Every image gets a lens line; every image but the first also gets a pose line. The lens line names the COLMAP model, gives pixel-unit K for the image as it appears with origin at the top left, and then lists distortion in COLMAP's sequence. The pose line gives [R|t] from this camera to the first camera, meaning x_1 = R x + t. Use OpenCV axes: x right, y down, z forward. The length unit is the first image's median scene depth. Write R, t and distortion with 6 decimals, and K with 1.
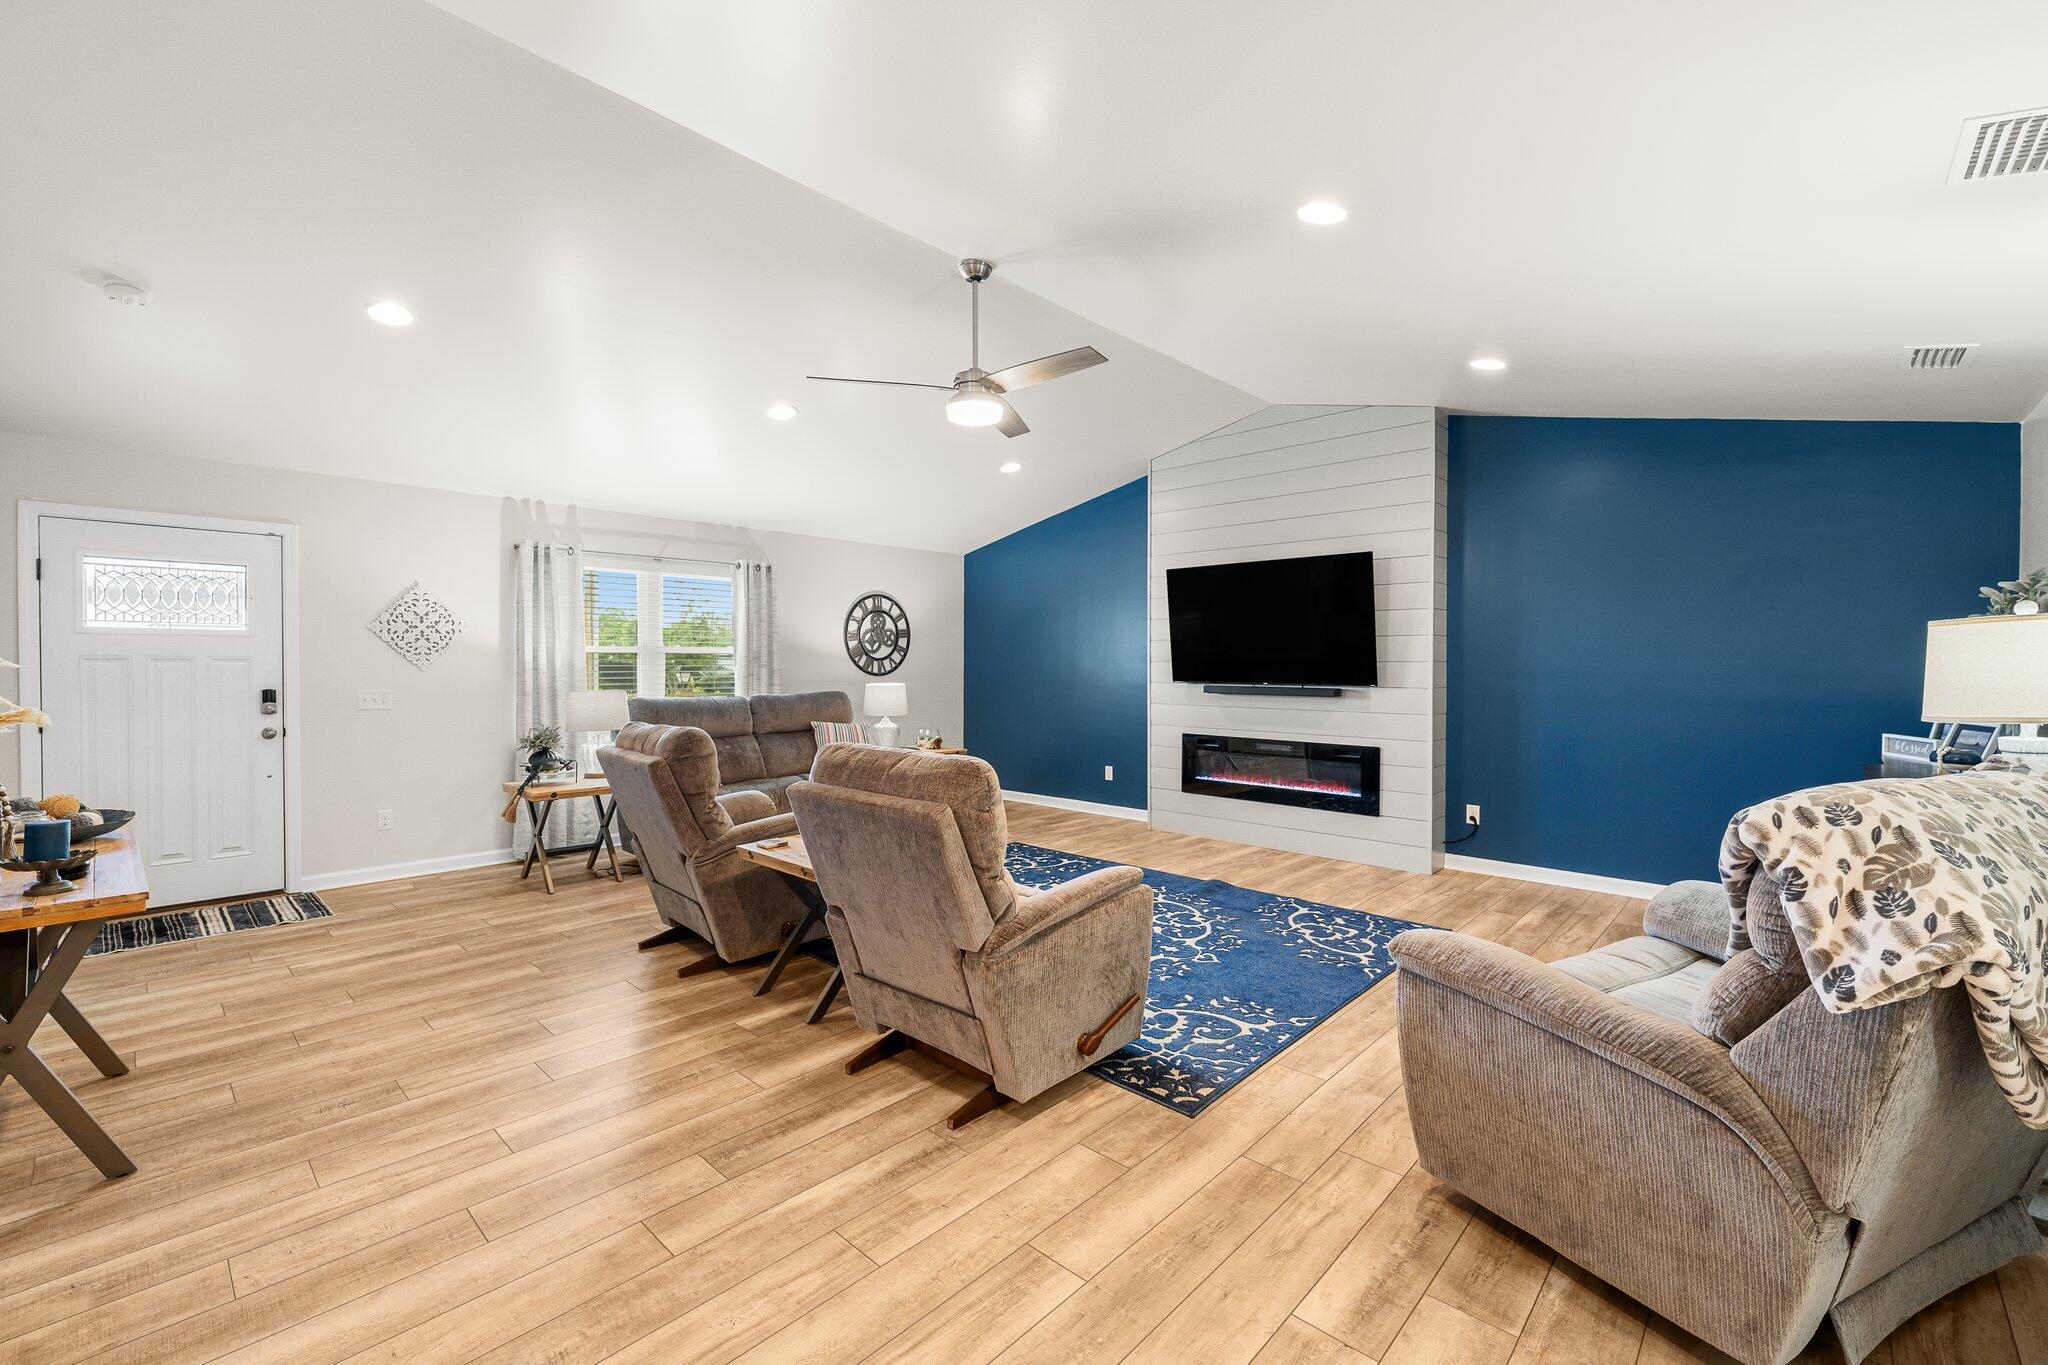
lens RADIAL K [[854.3, 0, 1018.1], [0, 854.3, 674.5], [0, 0, 1]] dist [-0.007388, -0.000418]
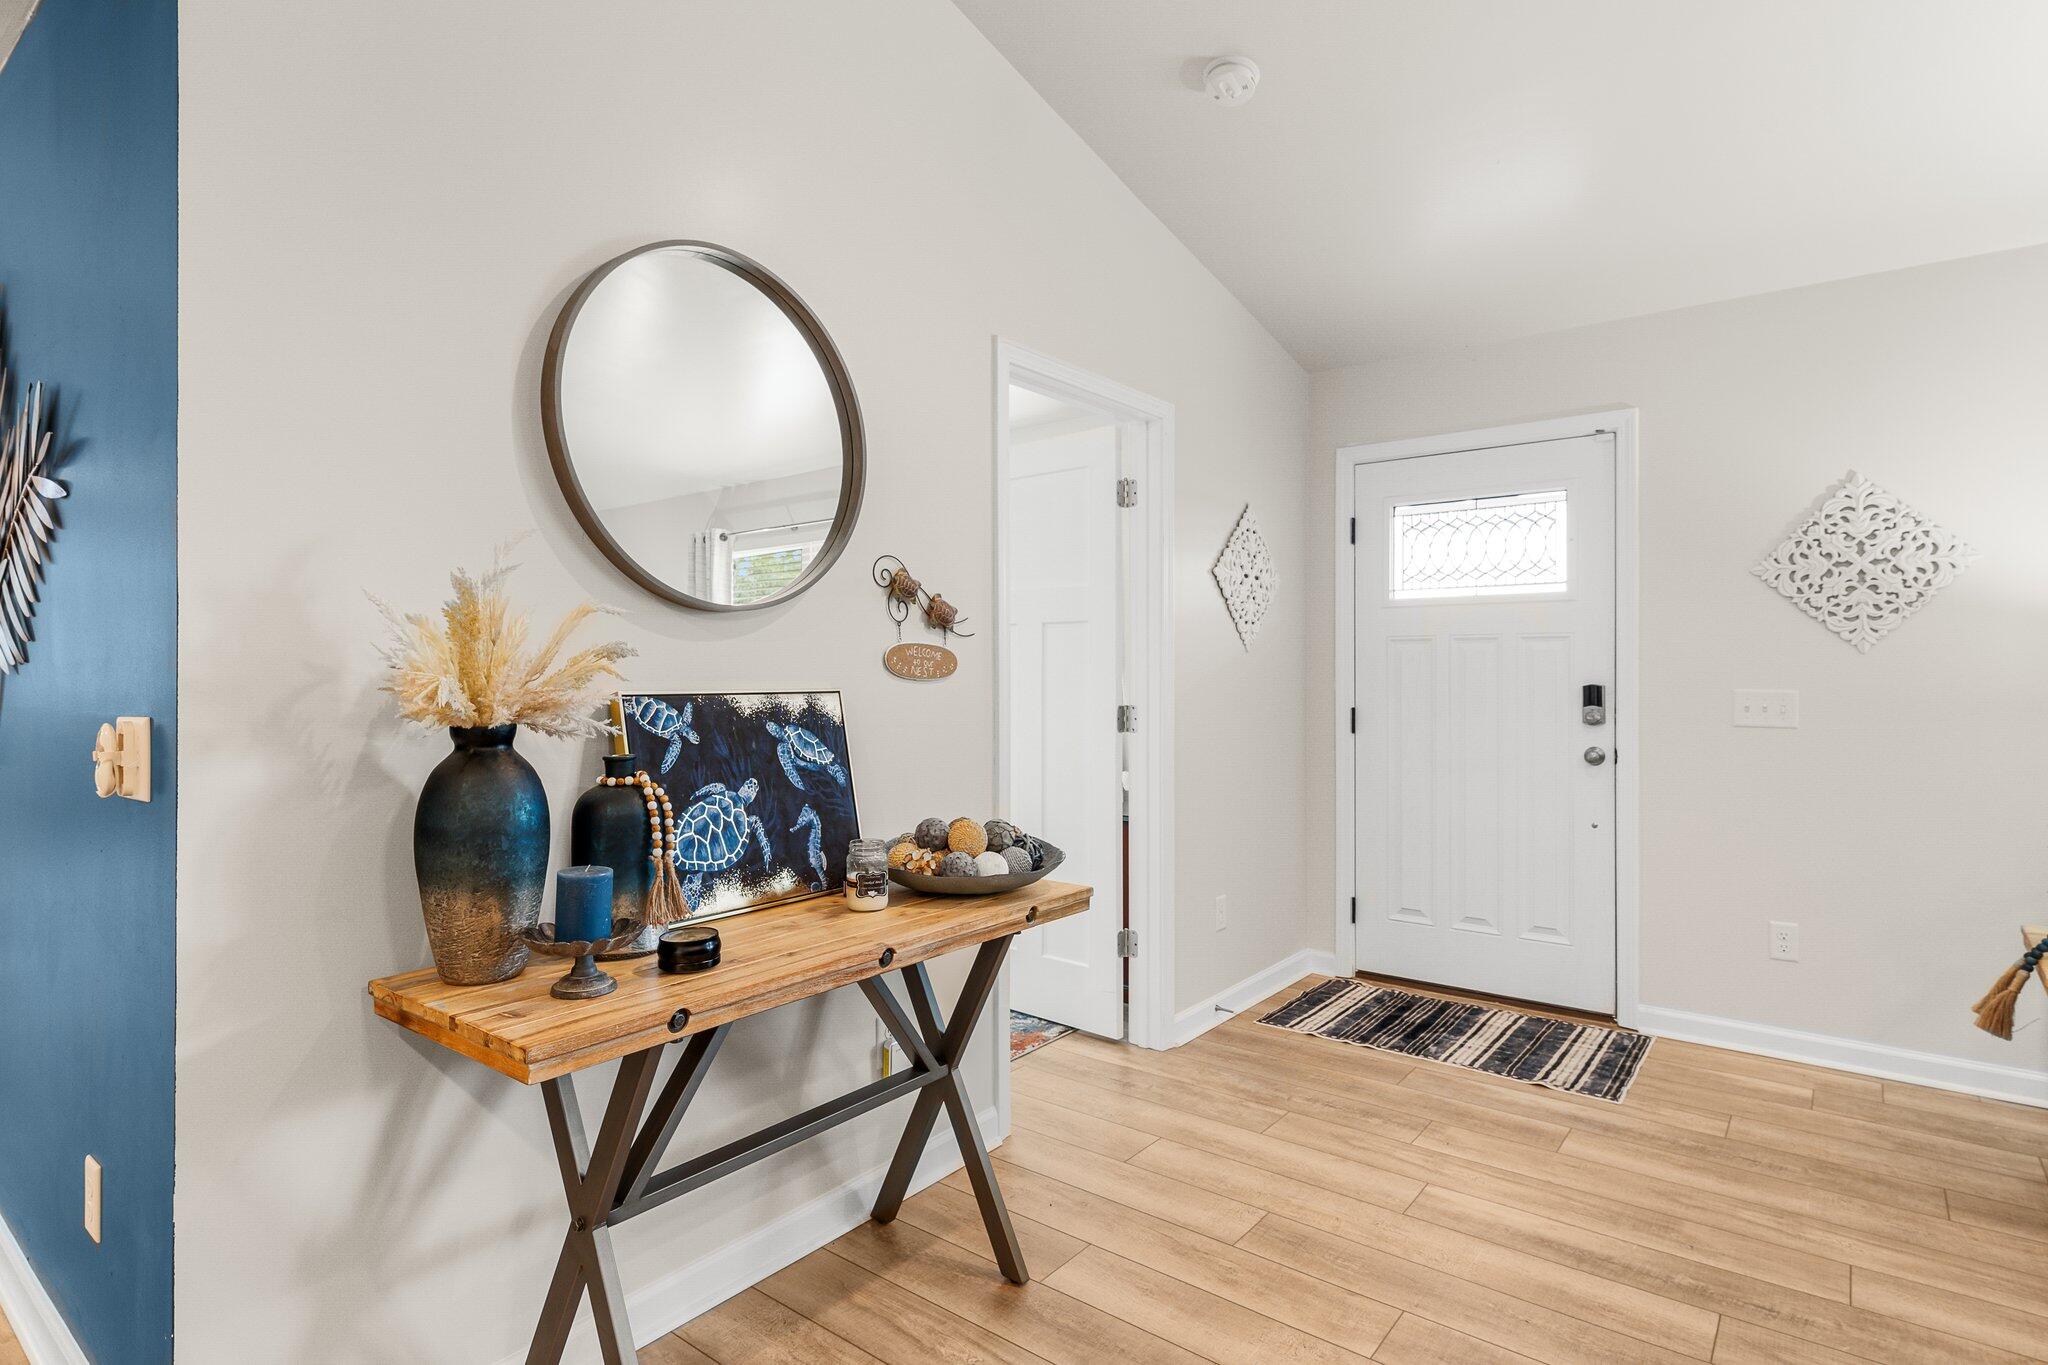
lens RADIAL K [[1043.8, 0, 1023.9], [0, 1043.8, 673.9], [0, 0, 1]] dist [0.000225, -0.000471]
pose [[0.082827, 0.005484, -0.996549, -0.188003], [-0.008946, 0.999949, 0.004760, 0.011427], [0.996524, 0.008521, 0.082872, 0.607208]]
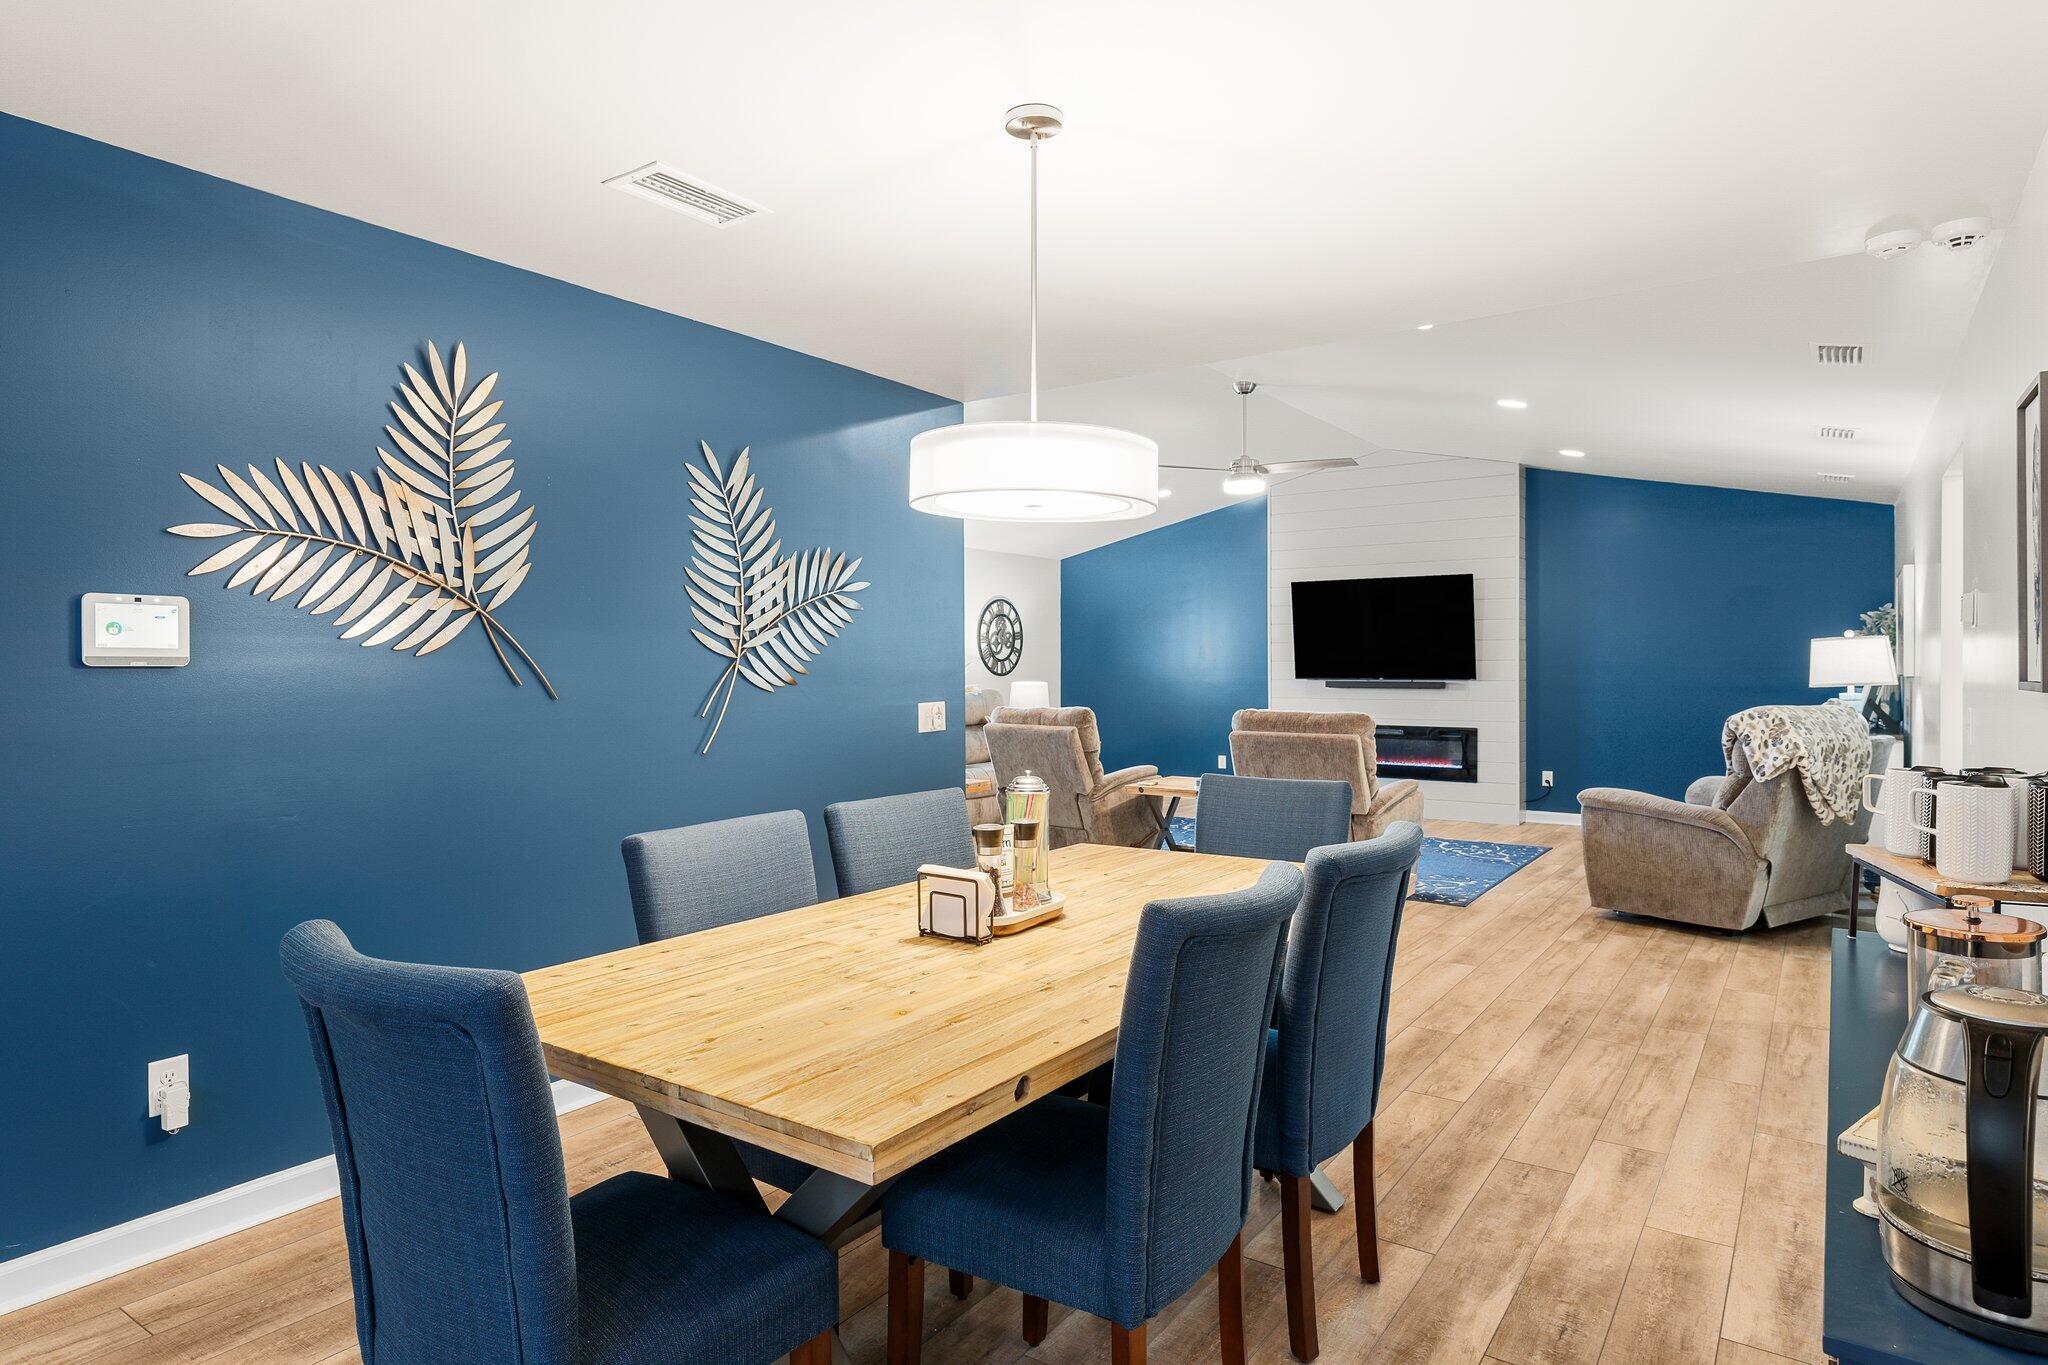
lens RADIAL K [[1127.8, 0, 1013.7], [0, 1127.8, 679.4], [0, 0, 1]] dist [-0.012583, 0.001851]
pose [[0.991925, -0.007942, 0.126577, -0.610199], [0.007900, 0.999968, 0.000833, 0.009293], [-0.126580, 0.000174, 0.991956, -0.740234]]
